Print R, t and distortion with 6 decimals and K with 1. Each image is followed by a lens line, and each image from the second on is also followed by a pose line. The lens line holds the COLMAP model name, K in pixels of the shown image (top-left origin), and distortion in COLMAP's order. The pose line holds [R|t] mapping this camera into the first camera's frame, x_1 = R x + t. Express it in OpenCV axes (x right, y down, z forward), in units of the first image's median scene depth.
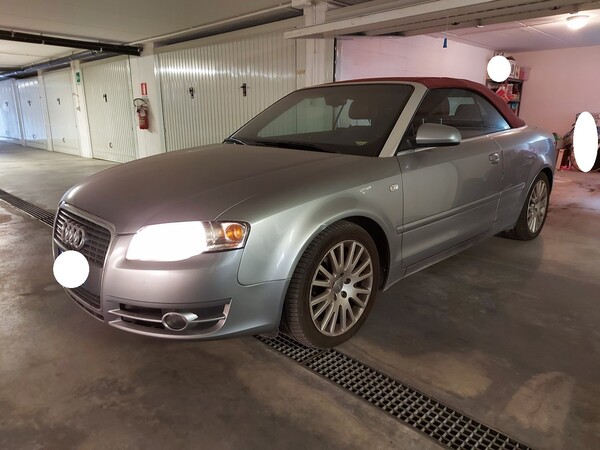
lens RADIAL K [[433.1, 0, 300.8], [0, 433.1, 227.4], [0, 0, 1]] dist [0.047973, -0.059152]
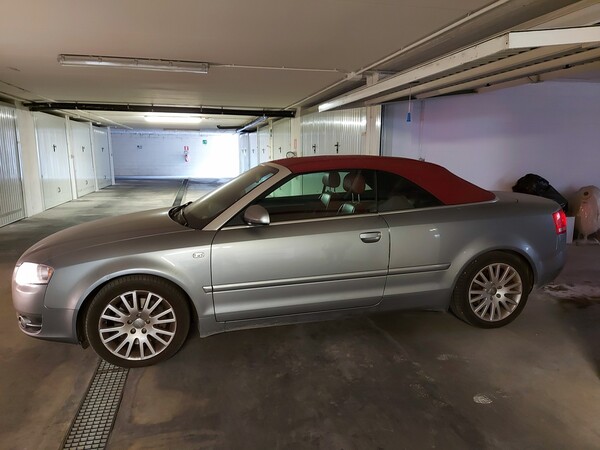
lens RADIAL K [[433.1, 0, 302.4], [0, 433.1, 223.7], [0, 0, 1]] dist [0.047973, -0.059152]
pose [[0.852993, 0.075278, -0.516465, 1.130939], [-0.118886, 0.991554, -0.051827, -0.155472], [0.508202, 0.105608, 0.854739, 0.052547]]
